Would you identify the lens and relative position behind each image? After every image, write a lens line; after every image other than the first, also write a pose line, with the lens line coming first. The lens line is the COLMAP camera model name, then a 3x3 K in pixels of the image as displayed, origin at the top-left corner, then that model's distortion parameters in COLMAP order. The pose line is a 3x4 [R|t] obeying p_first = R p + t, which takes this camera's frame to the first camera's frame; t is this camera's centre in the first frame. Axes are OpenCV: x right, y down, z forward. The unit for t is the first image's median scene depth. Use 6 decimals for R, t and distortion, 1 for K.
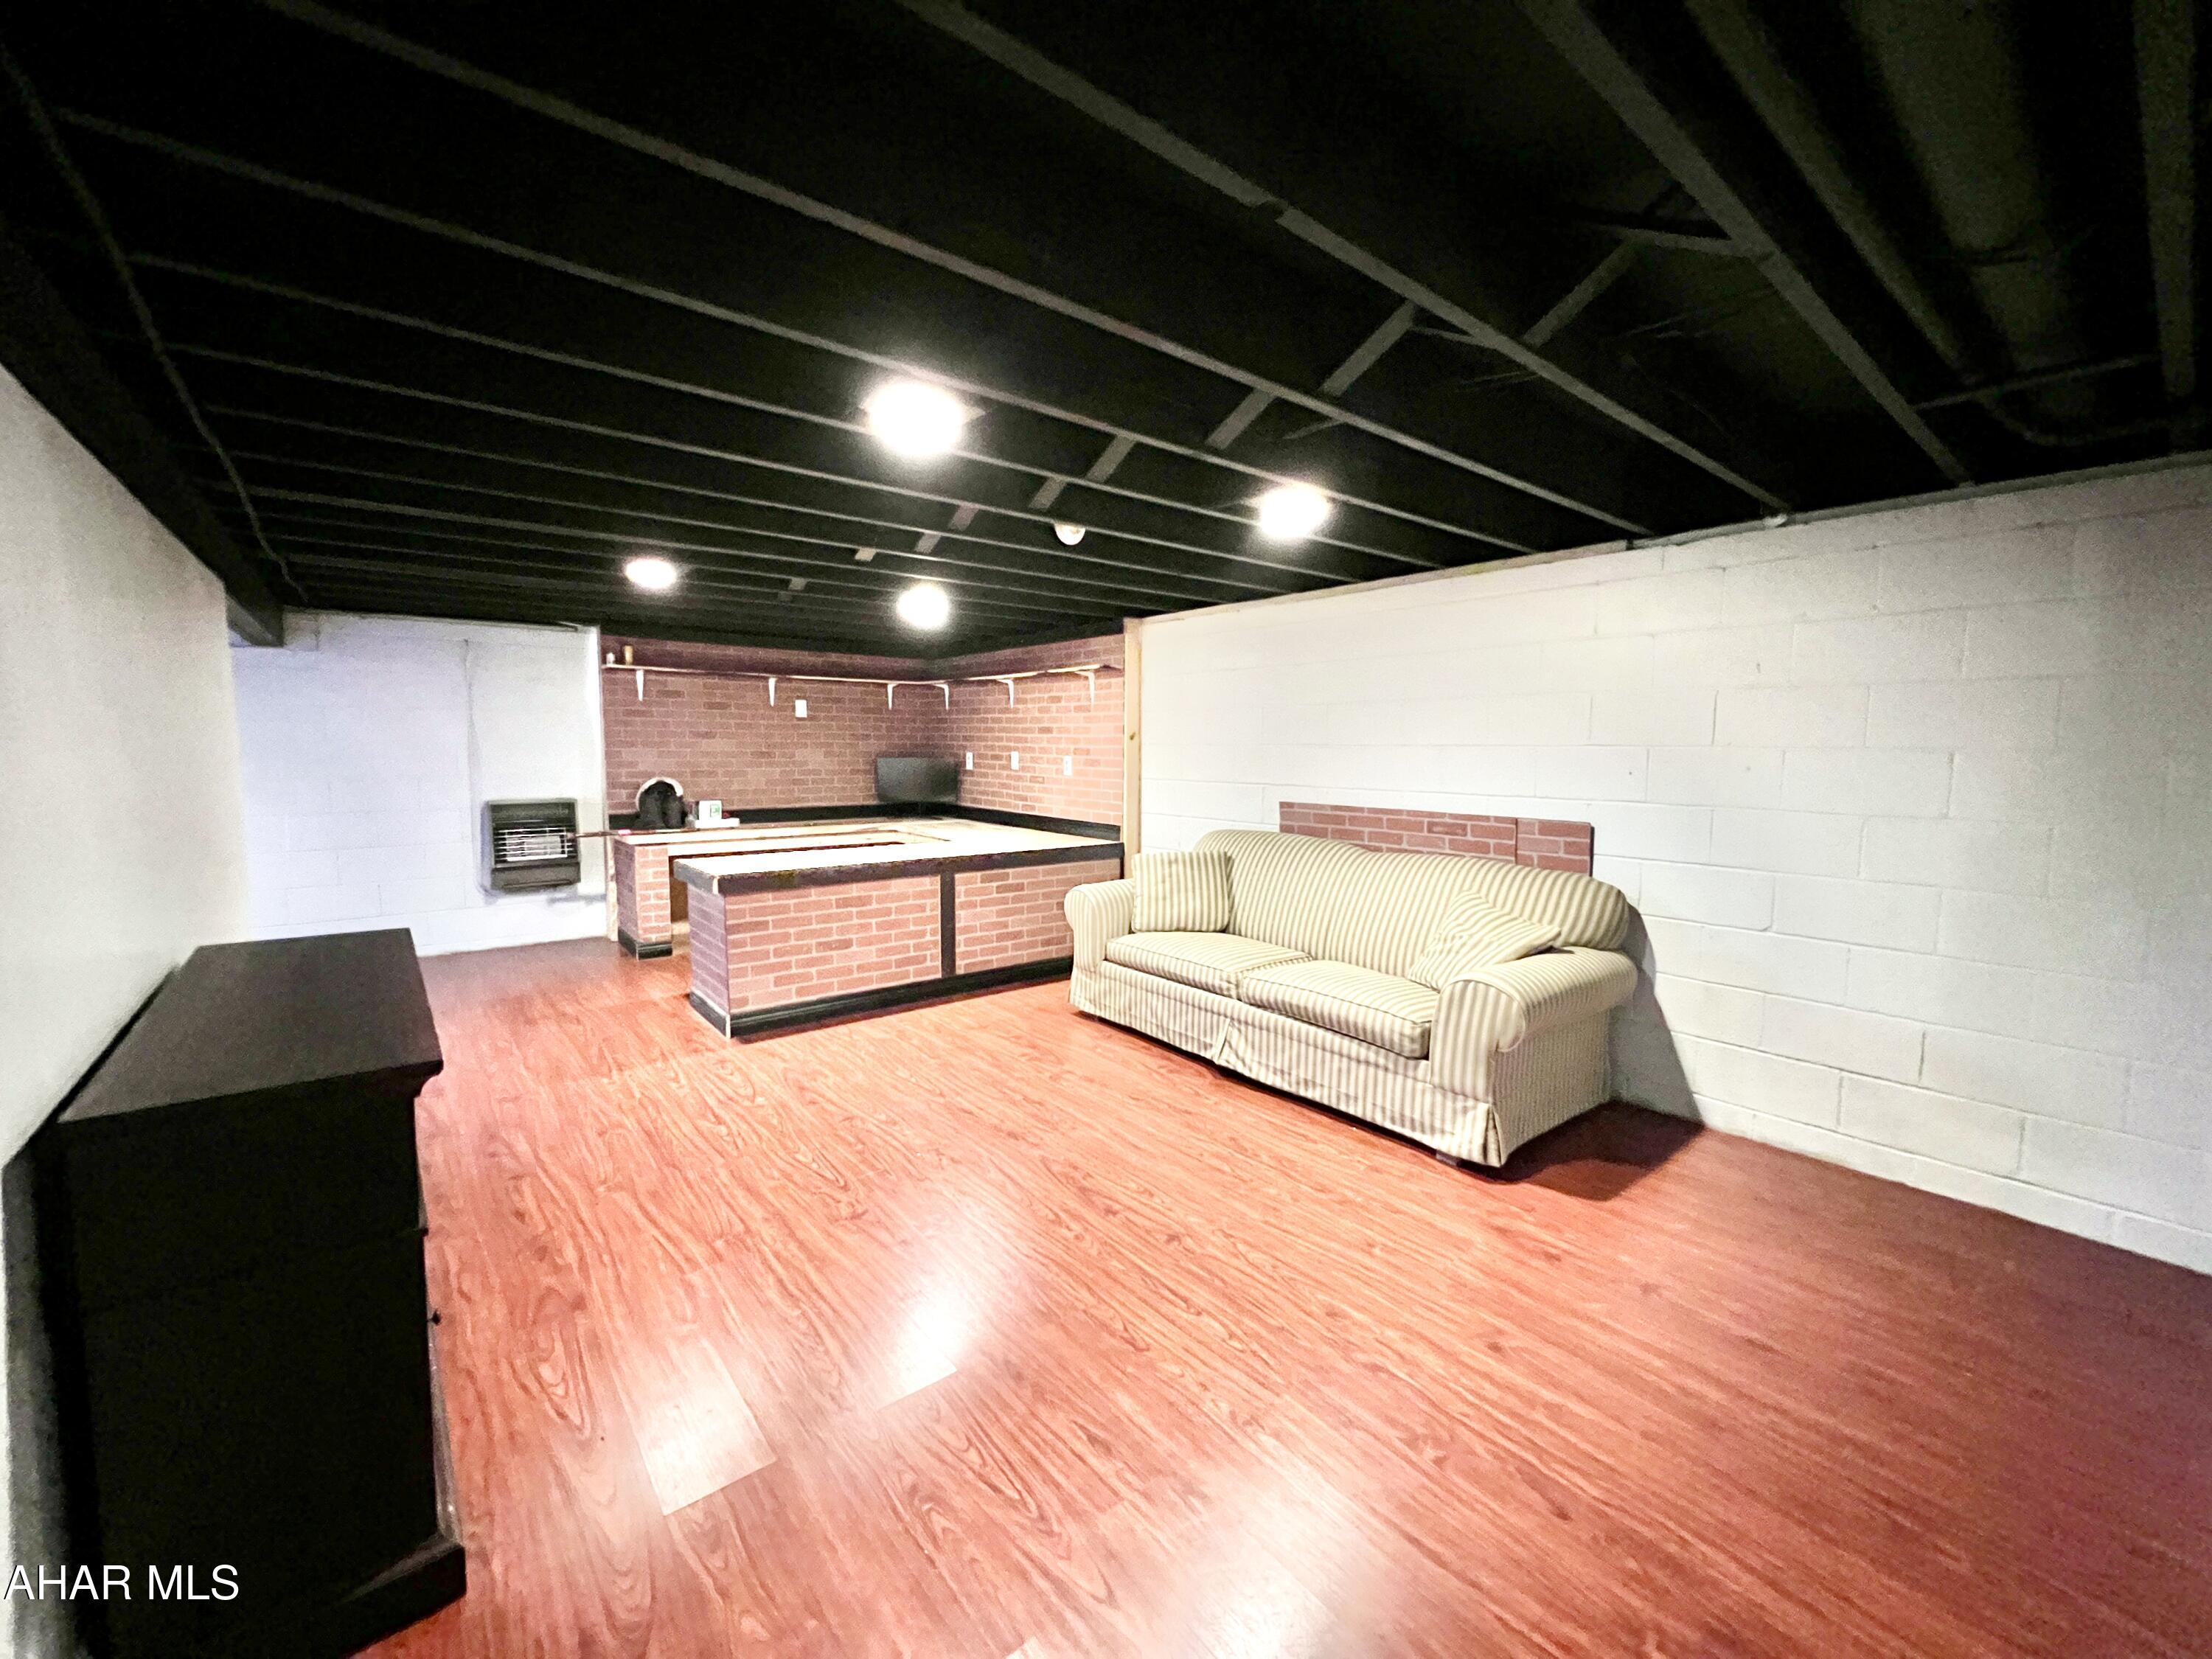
lens RADIAL K [[884.0, 0, 1094.6], [0, 884.0, 829.8], [0, 0, 1]] dist [-0.000093, -0.000181]
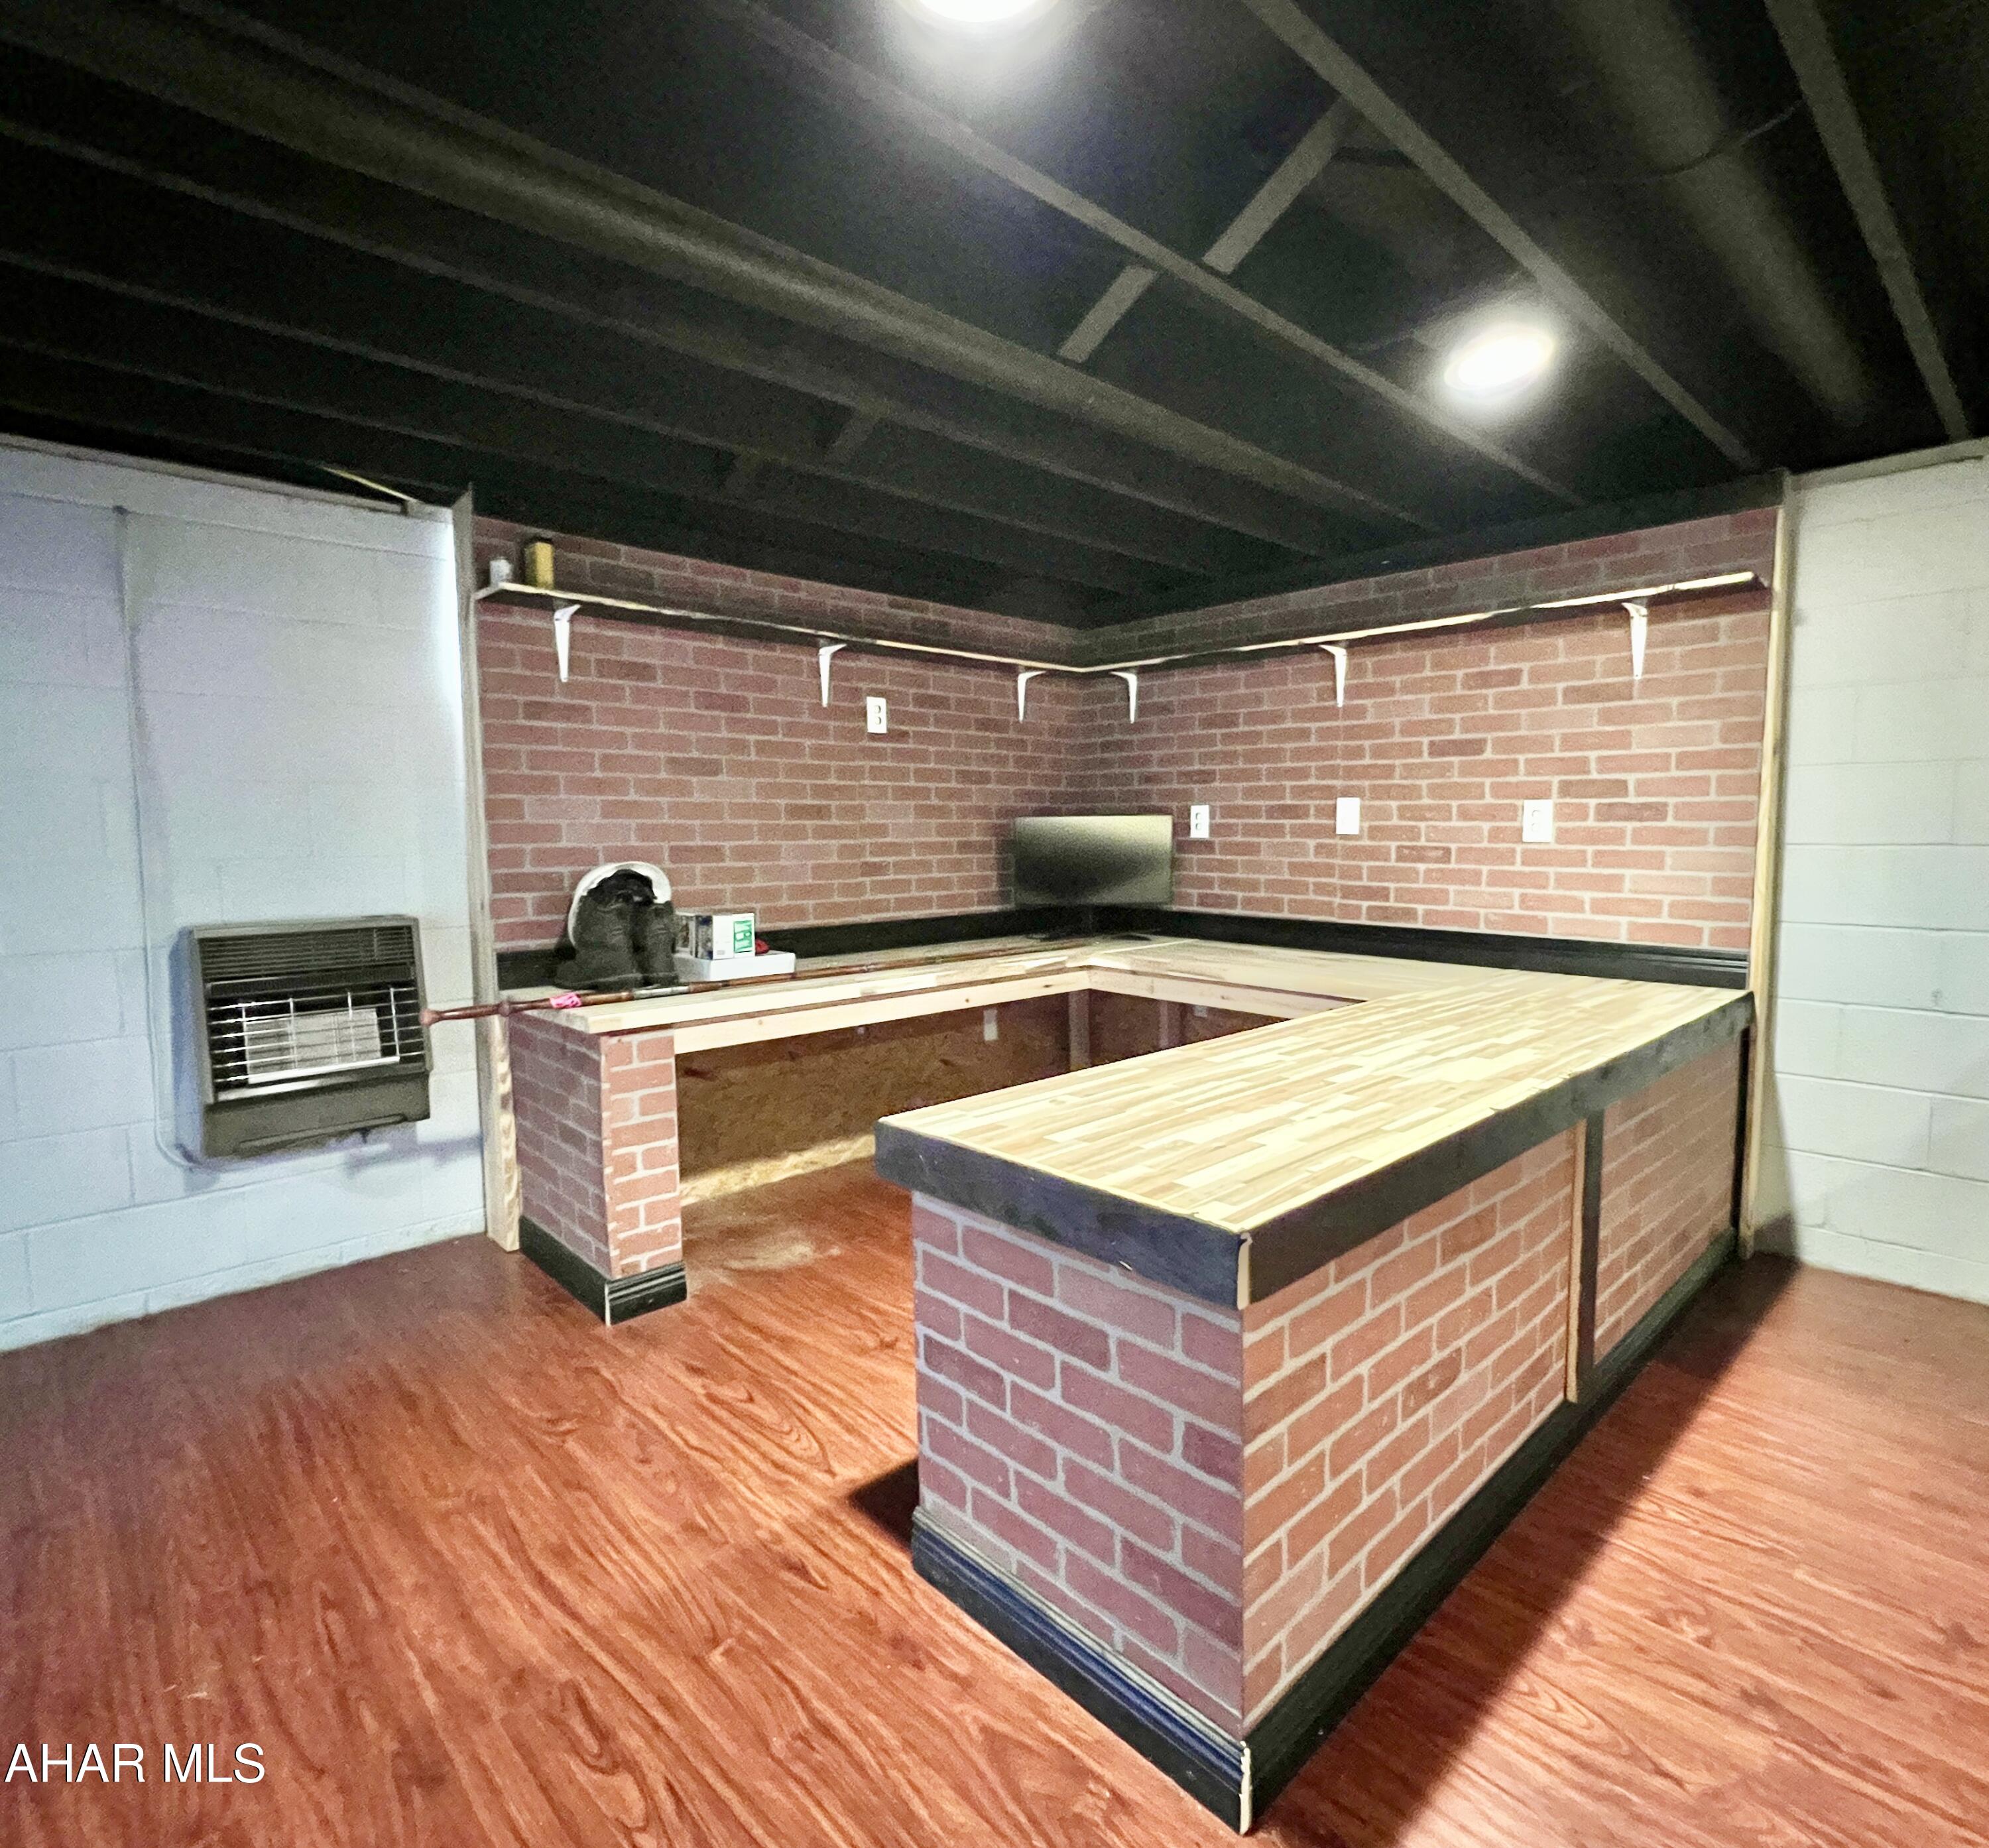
lens RADIAL K [[1045.9, 0, 1029.0], [0, 1045.9, 931.5], [0, 0, 1]] dist [0.000341, -0.000163]
pose [[0.994814, -0.023567, 0.098942, -0.440344], [0.023015, 0.999713, 0.006721, -0.031579], [-0.099072, -0.004409, 0.995071, 0.611751]]
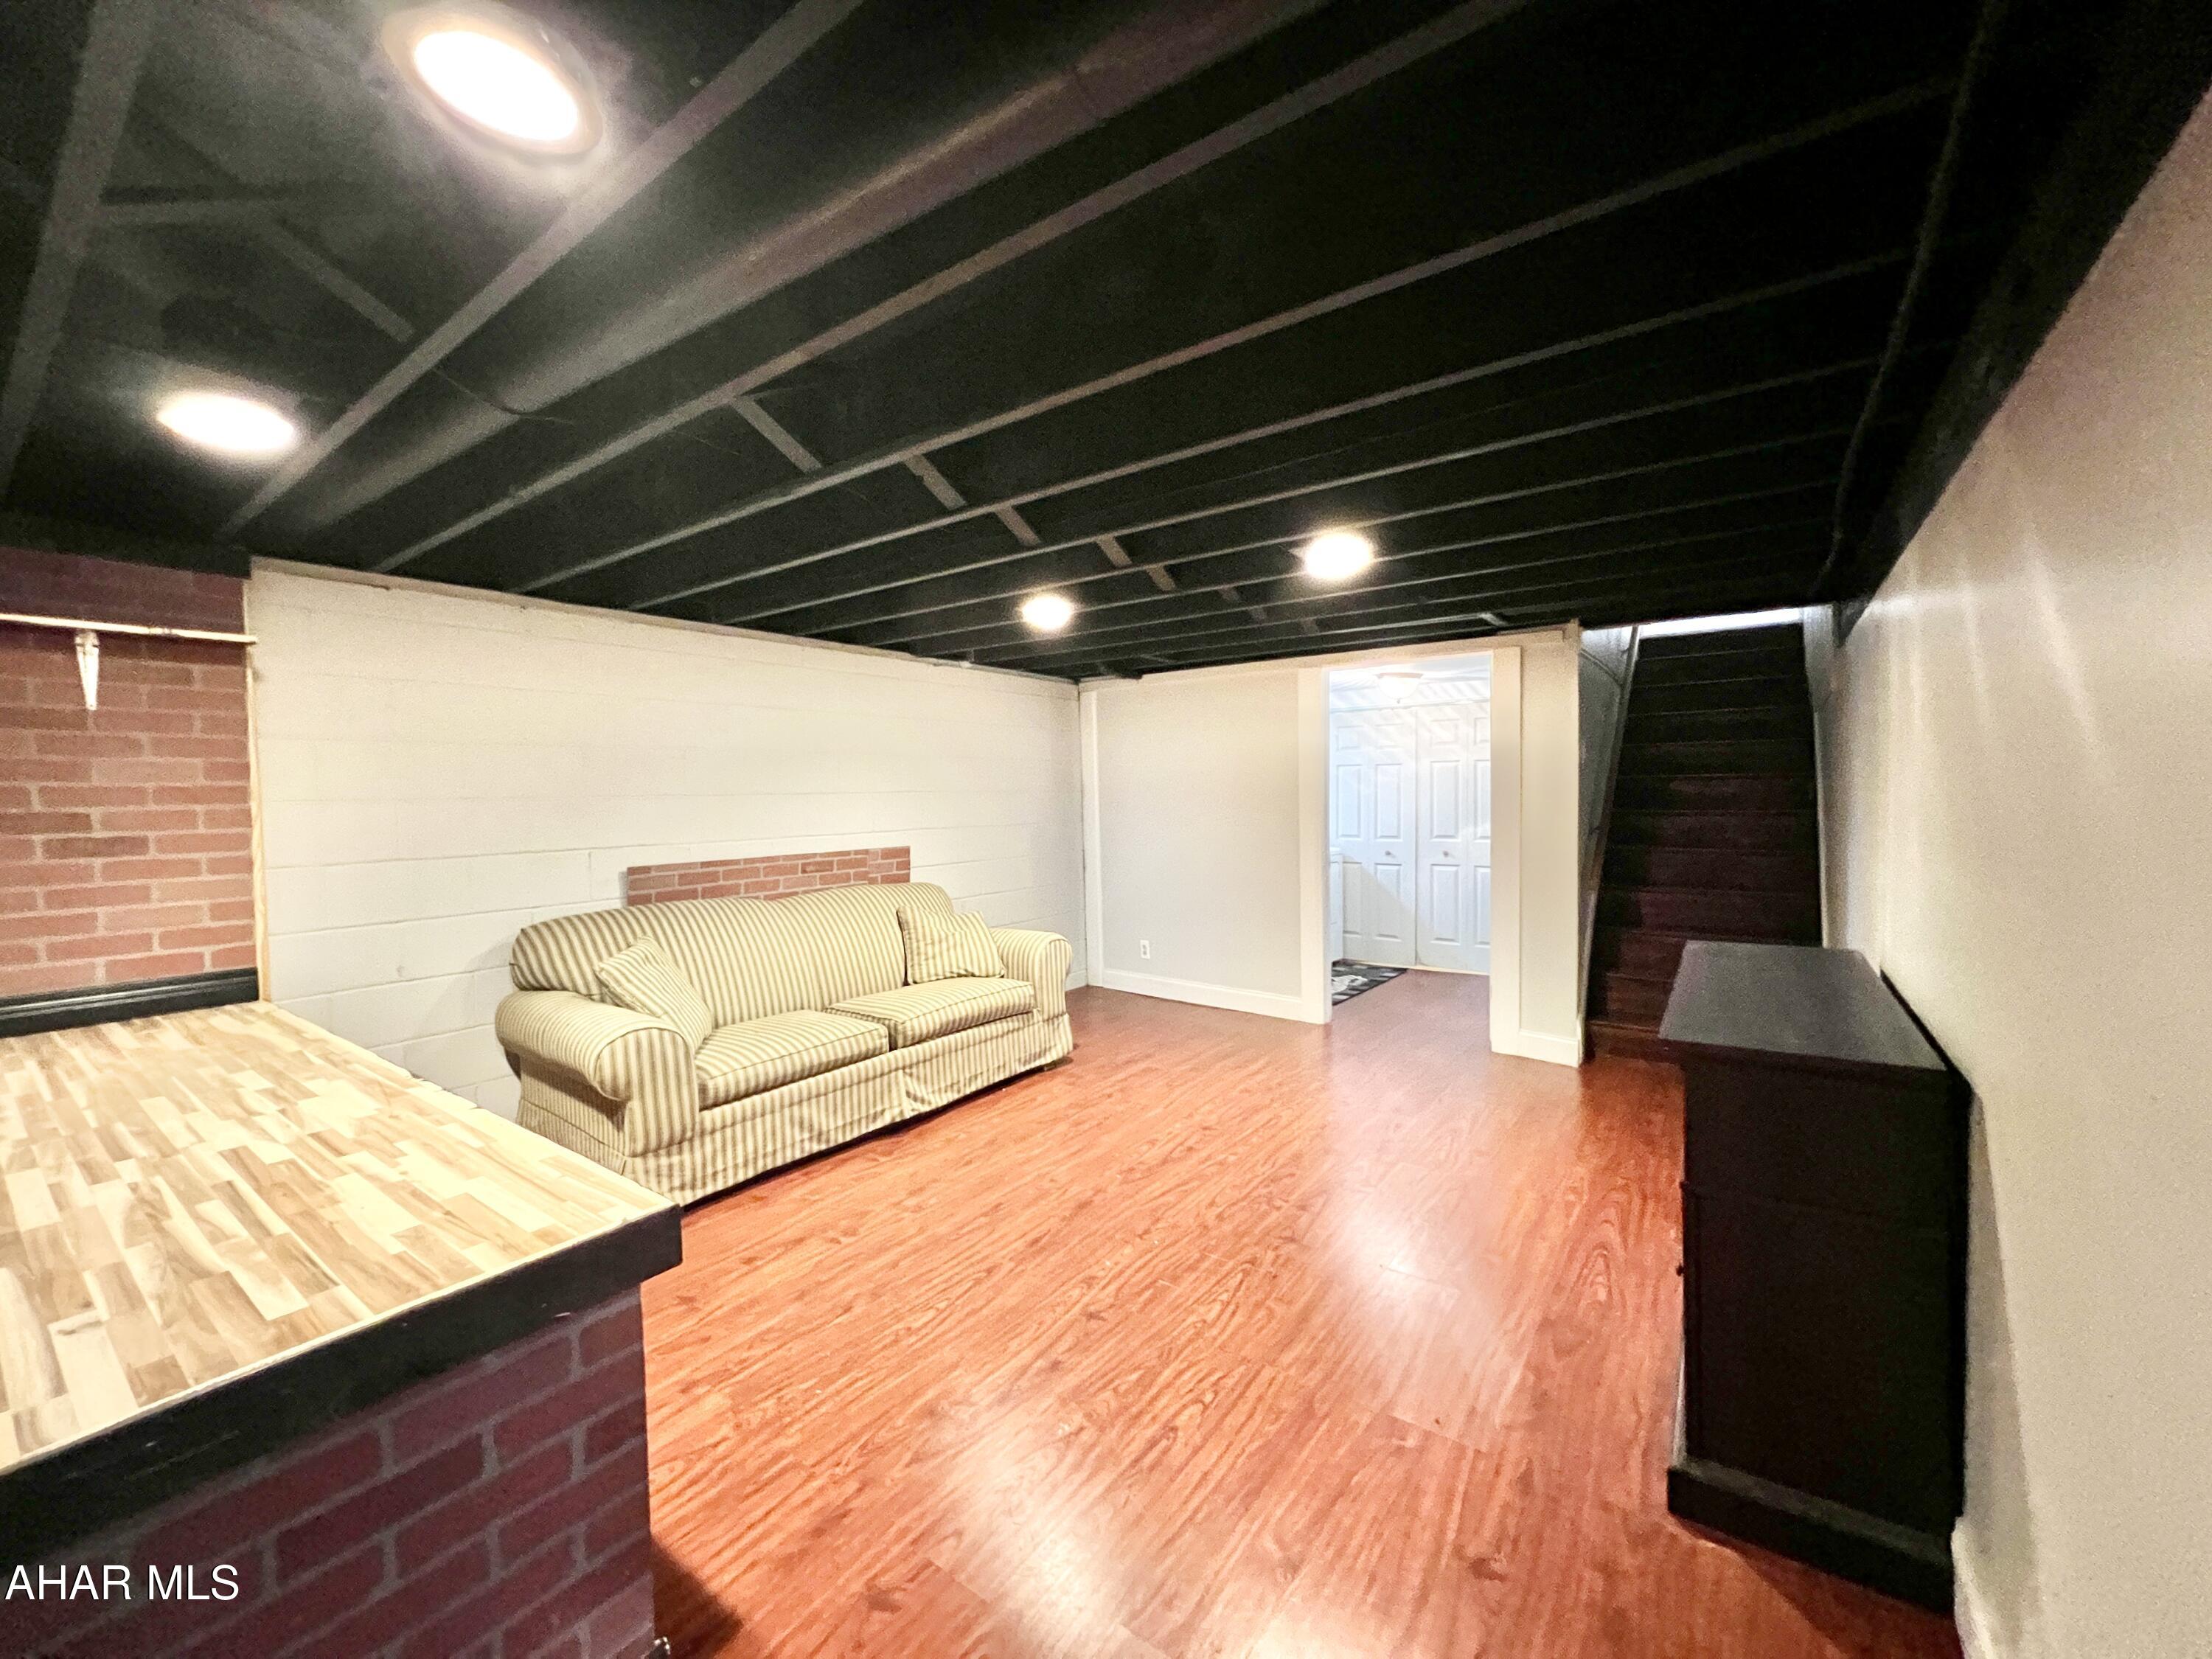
lens RADIAL K [[888.3, 0, 1098.9], [0, 888.3, 845.0], [0, 0, 1]] dist [0.001061, 0.000265]
pose [[-0.256629, -0.058614, 0.964731, -0.656140], [0.108355, 0.990122, 0.088980, -0.075993], [-0.960417, 0.127369, -0.247743, 0.781312]]
